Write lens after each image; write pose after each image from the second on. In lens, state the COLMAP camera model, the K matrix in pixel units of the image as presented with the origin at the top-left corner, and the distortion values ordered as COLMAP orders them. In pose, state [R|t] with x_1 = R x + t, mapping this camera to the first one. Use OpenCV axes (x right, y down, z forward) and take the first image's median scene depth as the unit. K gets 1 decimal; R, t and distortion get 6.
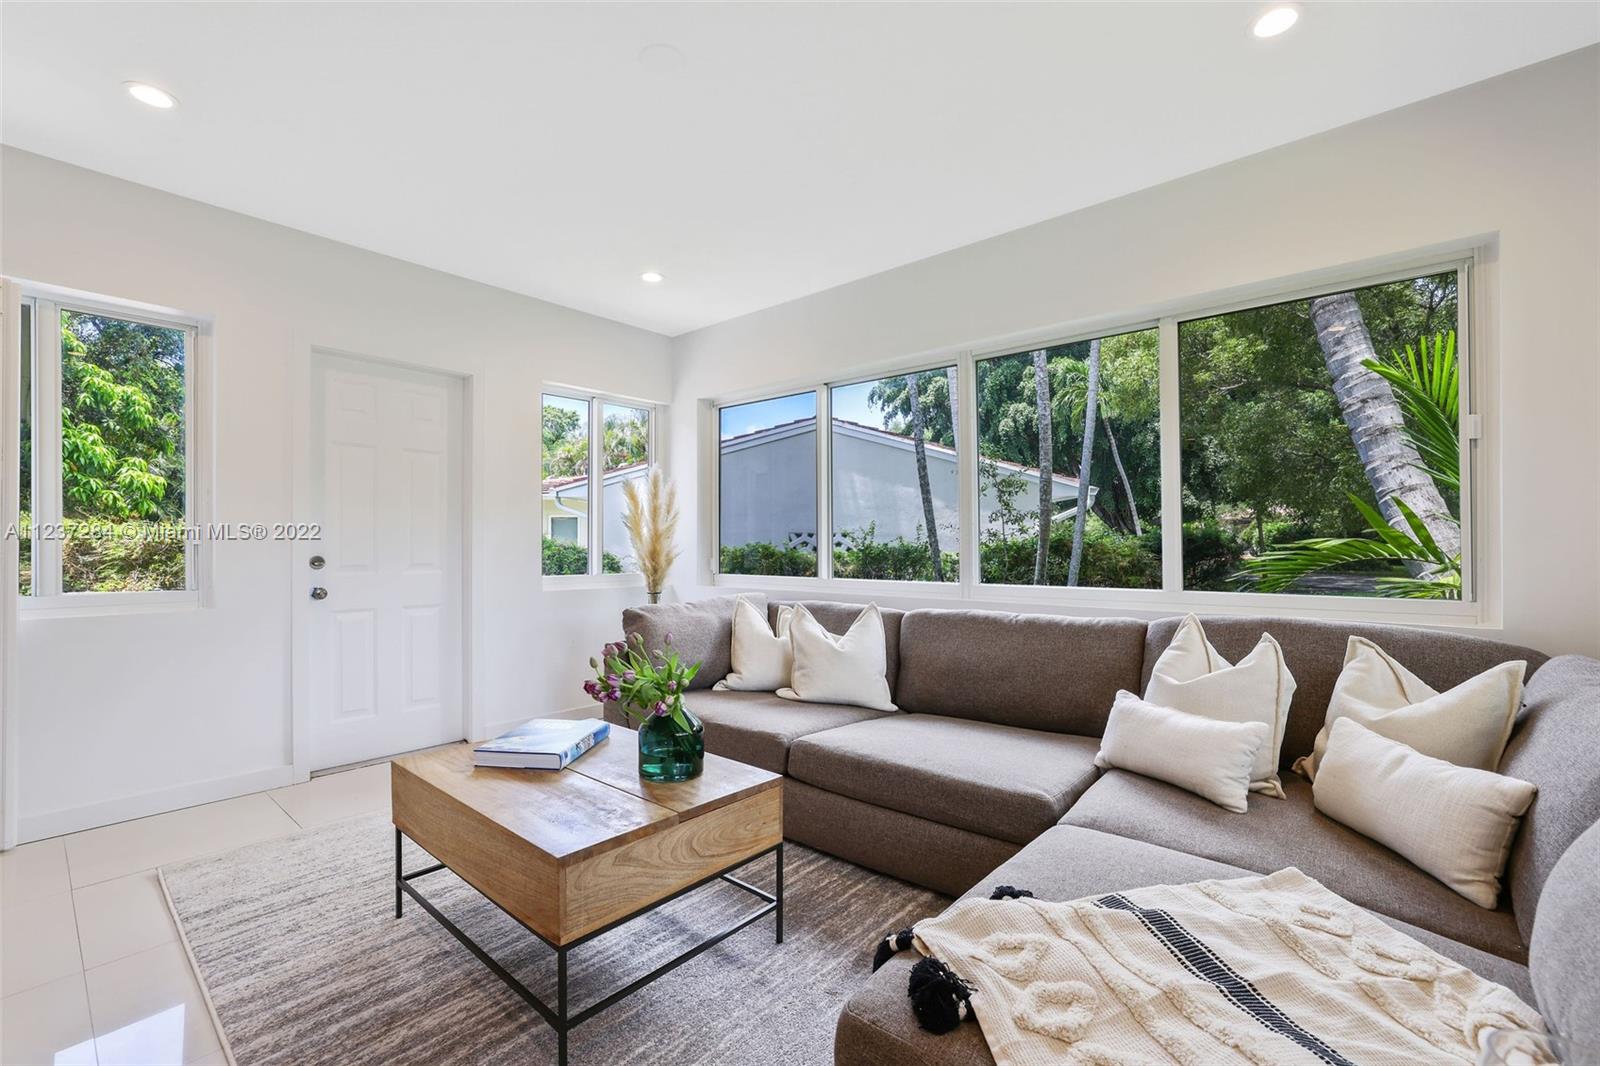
lens RADIAL K [[684.1, 0, 790.8], [0, 684.1, 525.5], [0, 0, 1]] dist [-0.045263, 0.015907]
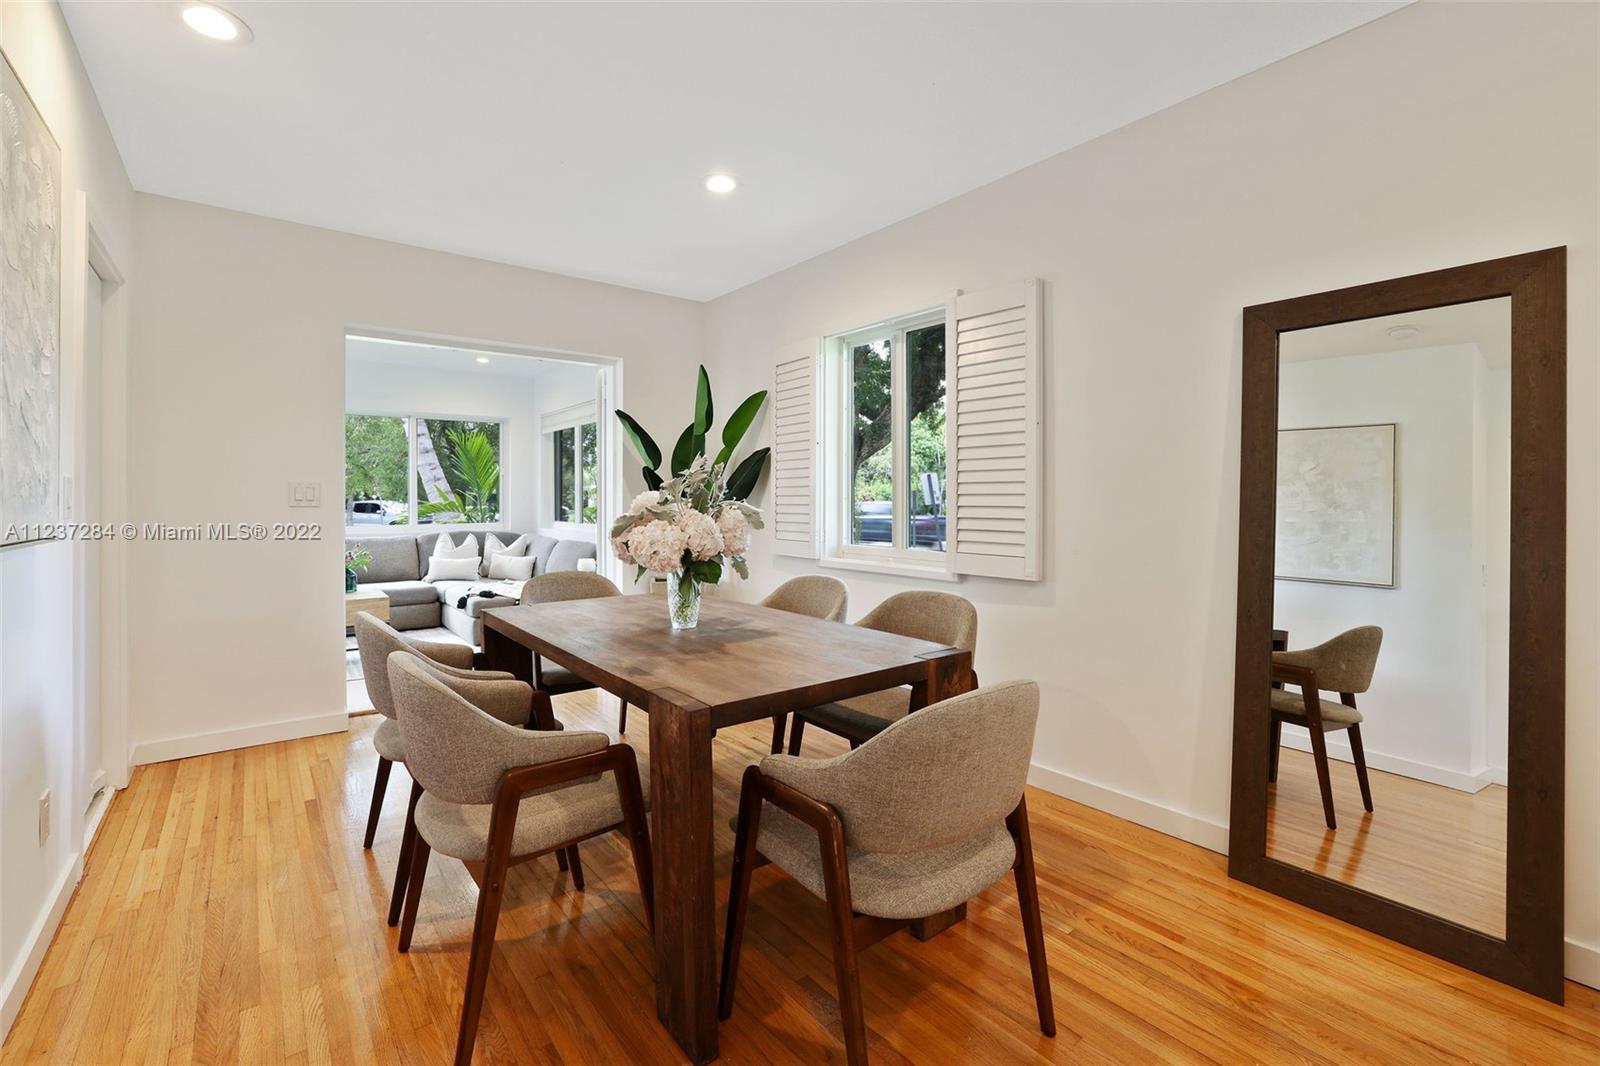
lens RADIAL K [[695.5, 0, 793.4], [0, 695.5, 494.6], [0, 0, 1]] dist [-0.043100, 0.009465]
pose [[0.207578, 0.004093, 0.978210, -2.118169], [-0.020650, 0.999787, 0.000199, -0.069897], [-0.978001, -0.020242, 0.207618, -1.182610]]
